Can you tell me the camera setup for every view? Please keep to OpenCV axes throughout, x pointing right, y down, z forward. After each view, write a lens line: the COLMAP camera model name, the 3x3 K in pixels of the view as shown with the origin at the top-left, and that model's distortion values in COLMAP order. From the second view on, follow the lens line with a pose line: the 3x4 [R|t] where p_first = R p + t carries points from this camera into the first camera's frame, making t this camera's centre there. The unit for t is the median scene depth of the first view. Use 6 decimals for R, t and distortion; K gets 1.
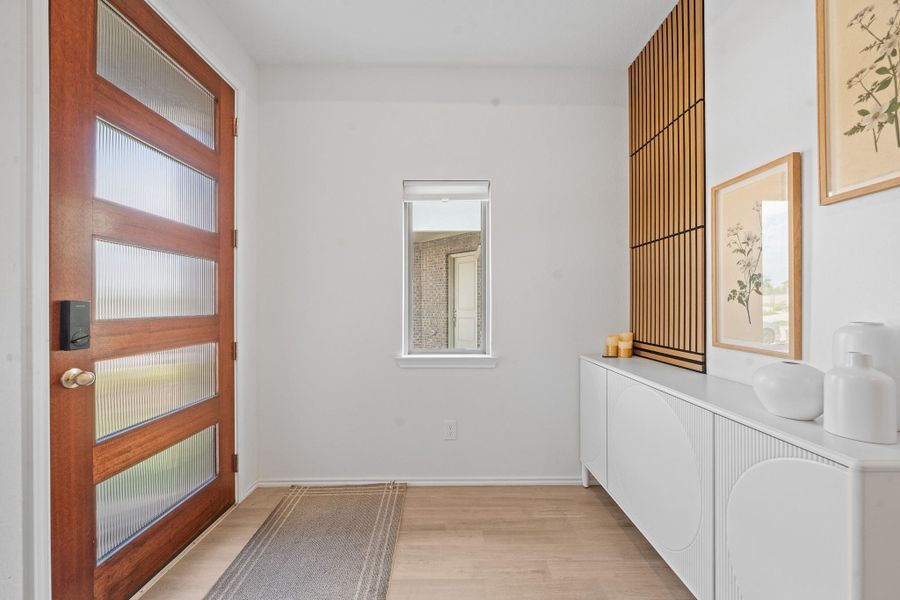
lens RADIAL K [[345.2, 0, 449.7], [0, 345.2, 304.8], [0, 0, 1]] dist [-0.004973, 0.000794]
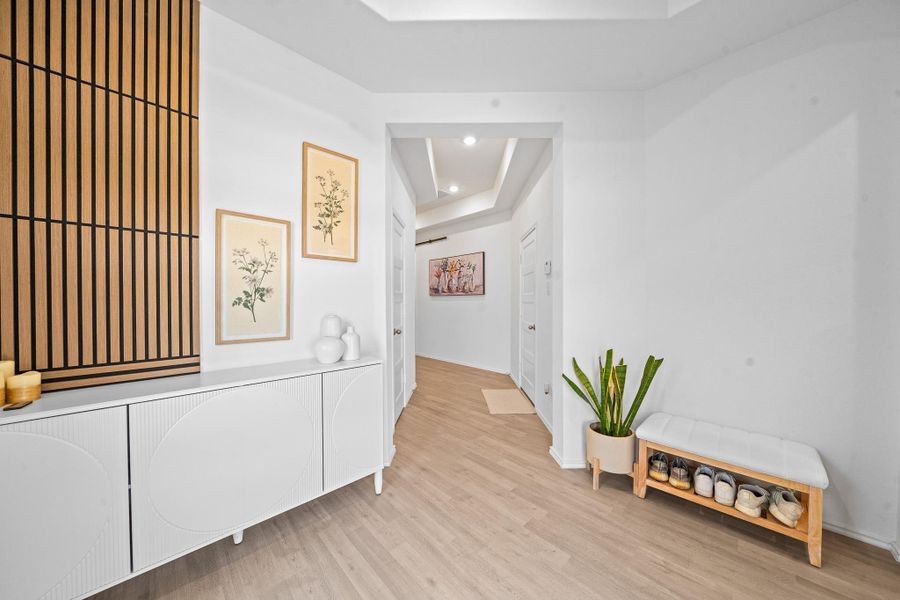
lens RADIAL K [[308.0, 0, 448.9], [0, 308.0, 301.6], [0, 0, 1]] dist [-0.004468, -0.000523]
pose [[-0.686794, 0.004711, 0.726837, -0.598453], [0.000804, 0.999983, -0.005723, -0.021350], [-0.726852, -0.003346, -0.686786, 1.281642]]
